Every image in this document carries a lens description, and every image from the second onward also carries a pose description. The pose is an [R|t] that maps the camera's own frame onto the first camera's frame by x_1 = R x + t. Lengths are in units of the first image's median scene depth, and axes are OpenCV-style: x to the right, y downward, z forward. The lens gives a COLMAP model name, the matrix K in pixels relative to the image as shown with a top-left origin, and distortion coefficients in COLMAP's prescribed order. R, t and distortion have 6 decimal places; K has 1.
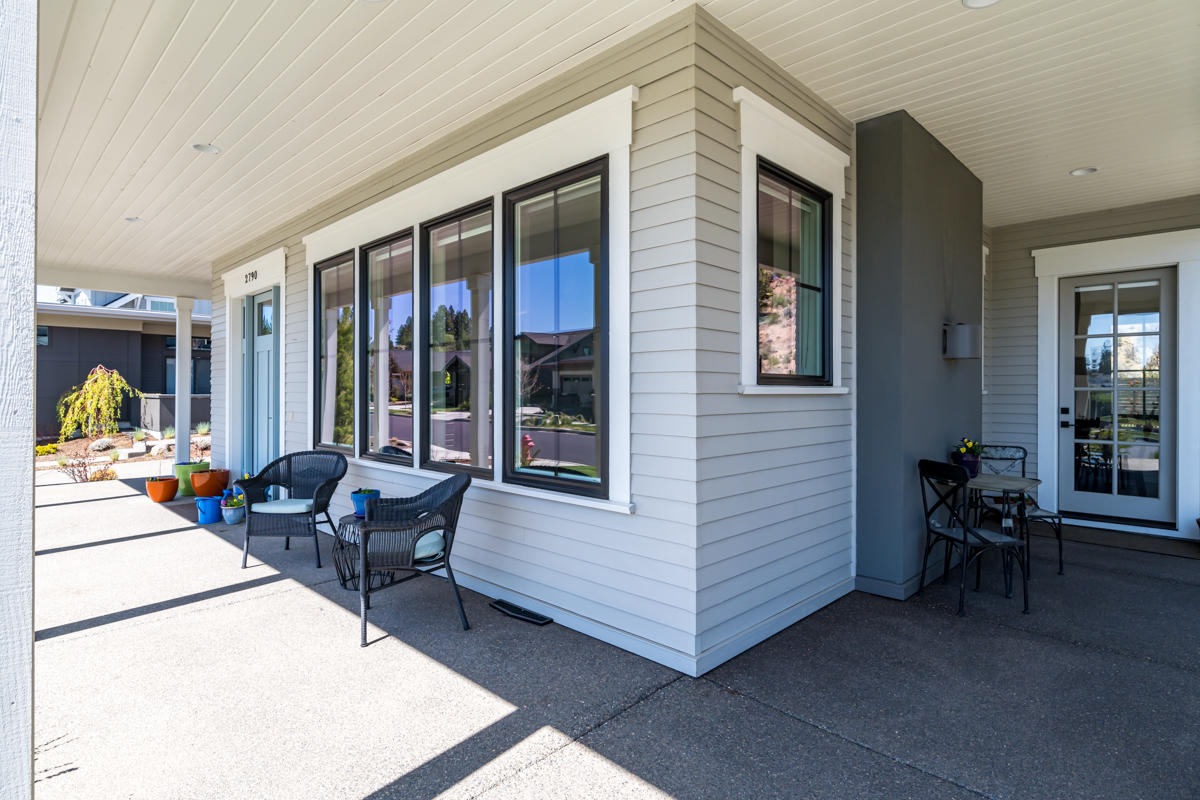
lens RADIAL K [[608.7, 0, 586.8], [0, 608.7, 385.2], [0, 0, 1]] dist [-0.007555, 0.001755]
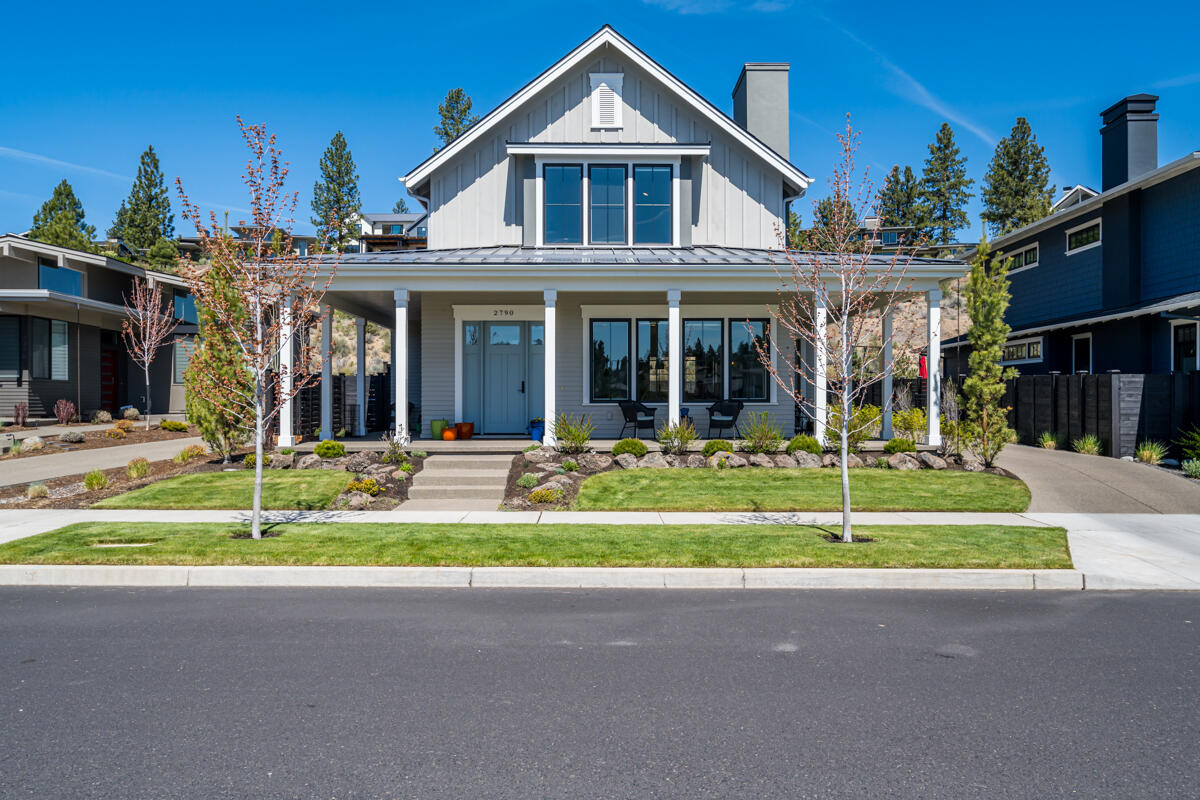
lens RADIAL K [[838.1, 0, 588.3], [0, 838.1, 393.7], [0, 0, 1]] dist [-0.003439, 0.001546]
pose [[0.698663, -0.000862, 0.715451, -3.106876], [-0.004599, 0.999973, 0.005696, 0.066349], [-0.715436, -0.007270, 0.698640, -1.318897]]
